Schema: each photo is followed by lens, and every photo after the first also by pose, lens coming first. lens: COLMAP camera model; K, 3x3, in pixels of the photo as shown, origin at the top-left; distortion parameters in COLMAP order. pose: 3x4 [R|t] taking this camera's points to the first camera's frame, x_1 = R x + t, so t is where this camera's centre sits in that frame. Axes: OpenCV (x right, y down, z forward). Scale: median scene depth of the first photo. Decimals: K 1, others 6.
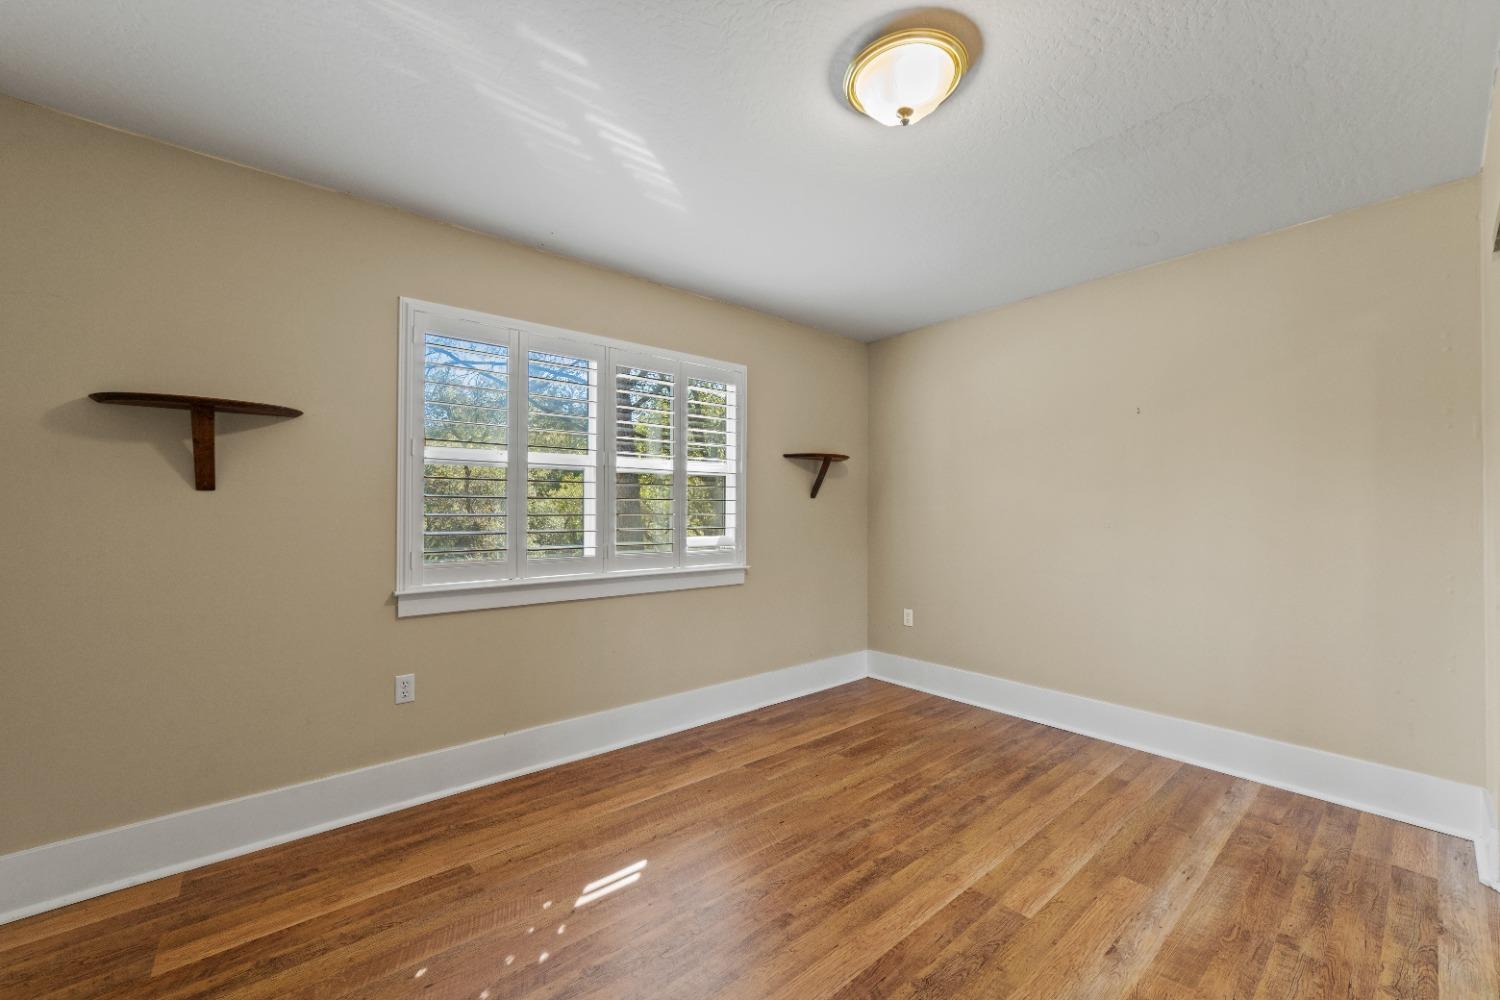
lens RADIAL K [[576.4, 0, 746.8], [0, 576.4, 503.1], [0, 0, 1]] dist [-0.021214, 0.005227]
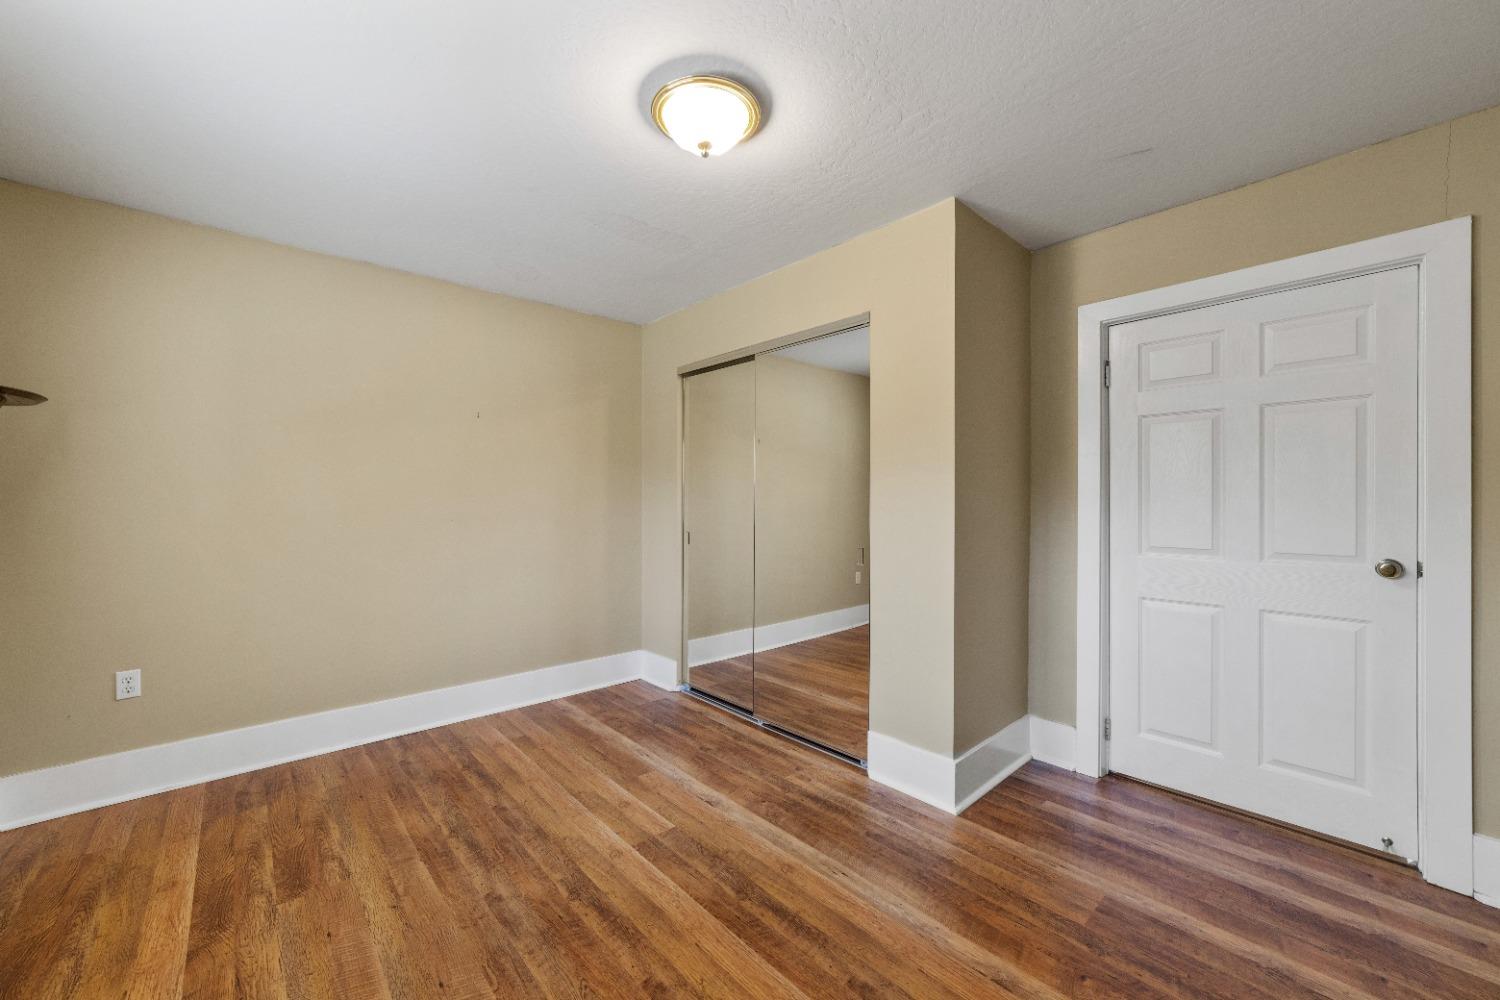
lens RADIAL K [[576.4, 0, 749.3], [0, 576.4, 500.7], [0, 0, 1]] dist [-0.021214, 0.005227]
pose [[-0.034887, 0.000017, 0.999391, -0.565762], [-0.007383, 0.999973, -0.000274, 0.008289], [-0.999364, -0.007388, -0.034886, 0.650228]]
